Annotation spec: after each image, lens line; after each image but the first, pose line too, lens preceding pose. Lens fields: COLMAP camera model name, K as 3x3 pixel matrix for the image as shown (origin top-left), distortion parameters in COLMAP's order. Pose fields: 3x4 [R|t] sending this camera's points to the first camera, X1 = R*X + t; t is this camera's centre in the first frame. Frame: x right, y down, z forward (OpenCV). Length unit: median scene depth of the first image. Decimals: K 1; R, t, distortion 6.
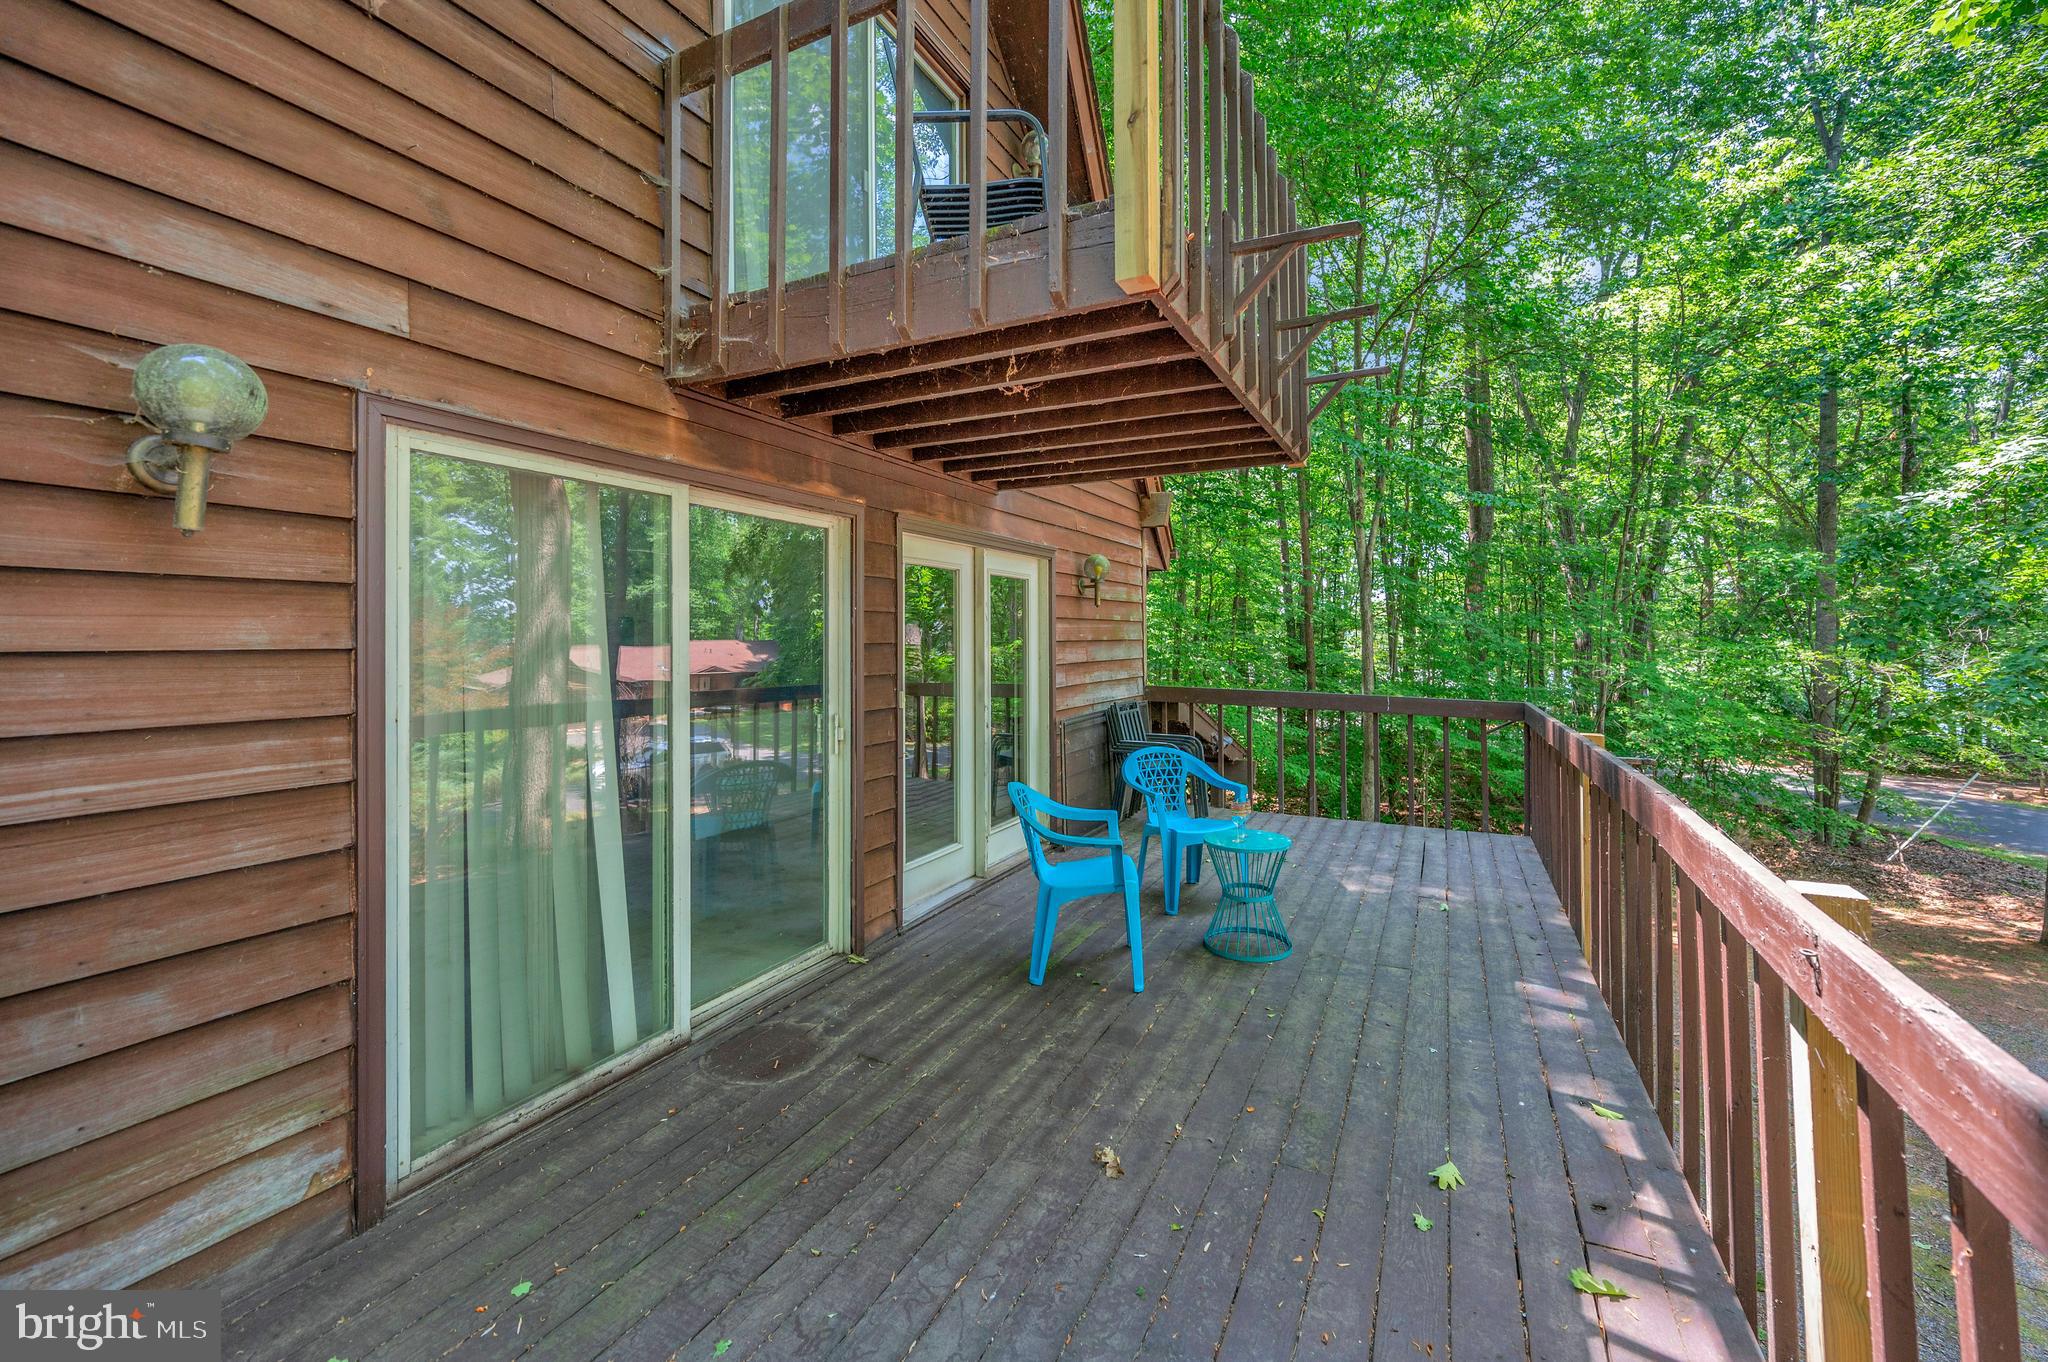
lens RADIAL K [[822.9, 0, 1034.3], [0, 822.9, 619.8], [0, 0, 1]] dist [0.000052, -0.000208]
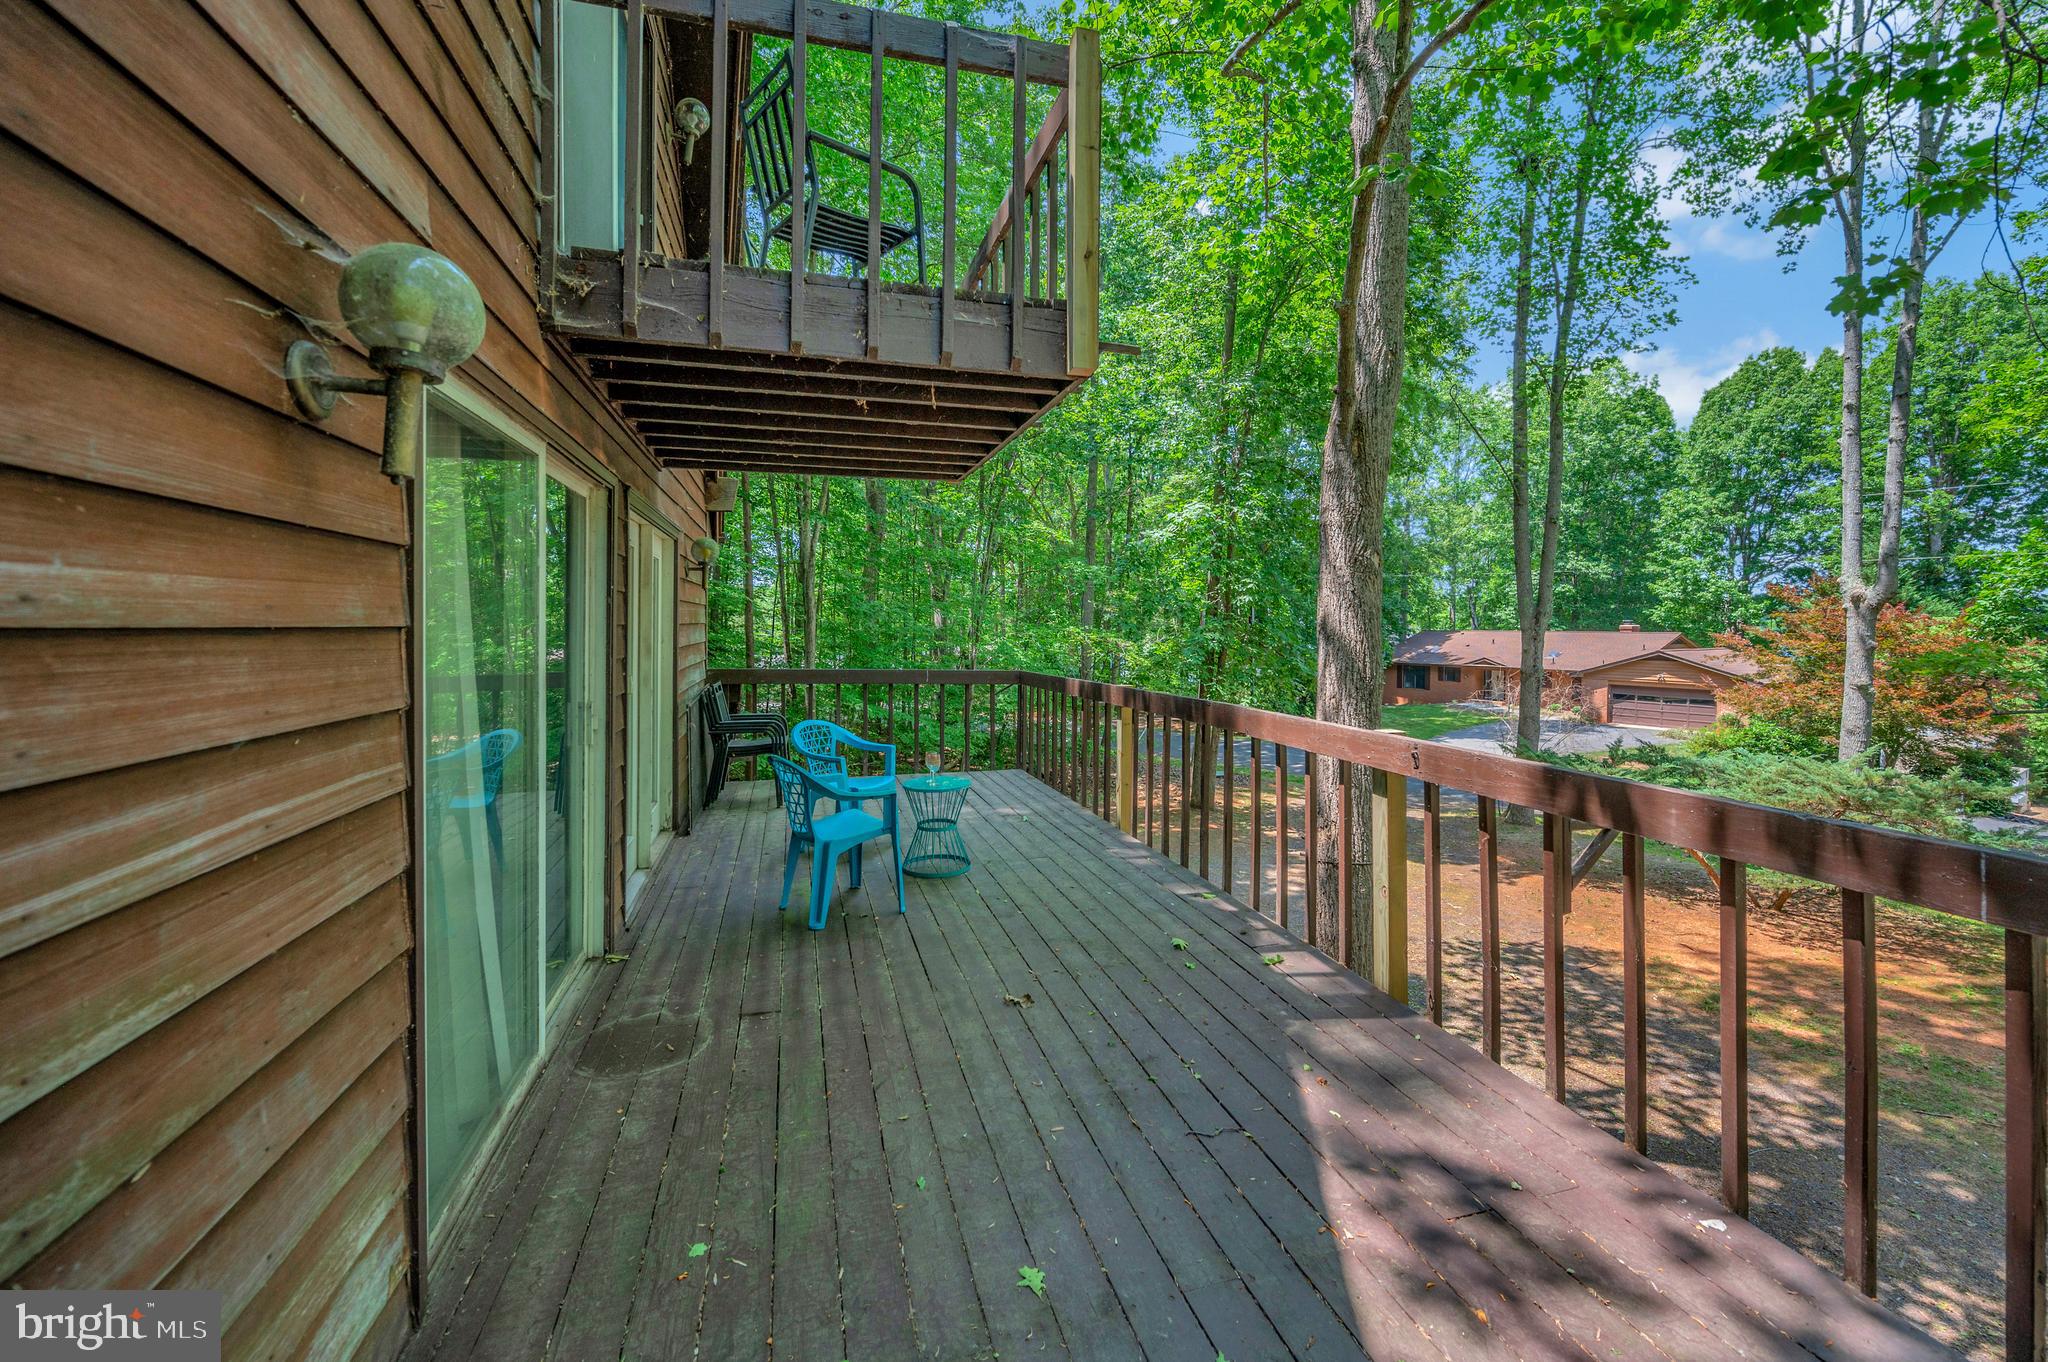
lens RADIAL K [[822.9, 0, 1017.2], [0, 822.9, 638.4], [0, 0, 1]] dist [0.000052, -0.000208]
pose [[0.745325, -0.008802, 0.666643, -0.673341], [-0.017633, 0.999303, 0.032909, 0.006906], [-0.666468, -0.036283, 0.744650, -0.001901]]
